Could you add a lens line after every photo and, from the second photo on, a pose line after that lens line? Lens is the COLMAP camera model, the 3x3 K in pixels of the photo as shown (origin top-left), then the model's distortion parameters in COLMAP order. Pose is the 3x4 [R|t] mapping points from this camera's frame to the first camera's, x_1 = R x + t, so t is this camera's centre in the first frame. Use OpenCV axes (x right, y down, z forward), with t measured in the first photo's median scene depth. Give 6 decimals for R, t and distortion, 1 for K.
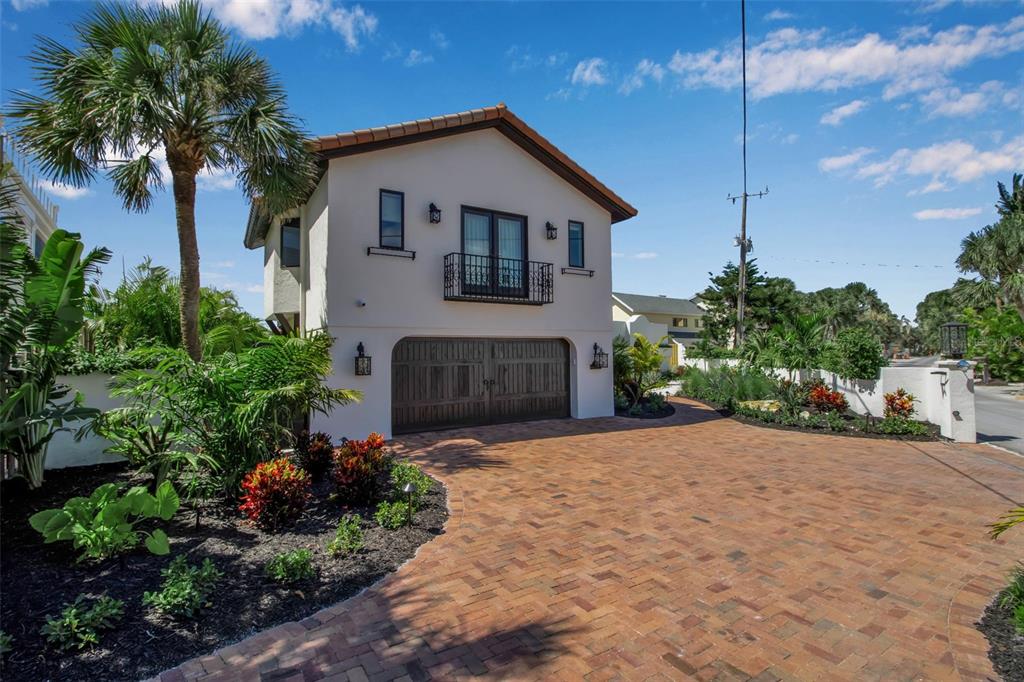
lens RADIAL K [[476.5, 0, 507.6], [0, 476.5, 342.3], [0, 0, 1]] dist [0.003051, 0.001077]
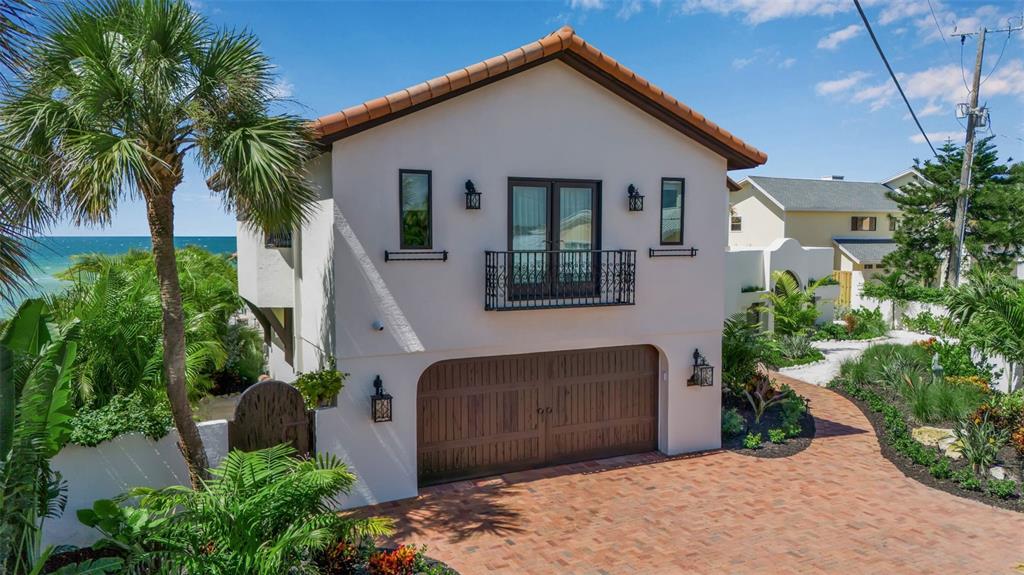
lens RADIAL K [[778.6, 0, 513.4], [0, 778.6, 288.2], [0, 0, 1]] dist [0.051758, -0.021047]
pose [[0.995770, 0.016495, -0.090385, 0.018786], [-0.006282, 0.993674, 0.112131, -0.237374], [0.091663, -0.111089, 0.989574, -0.180170]]
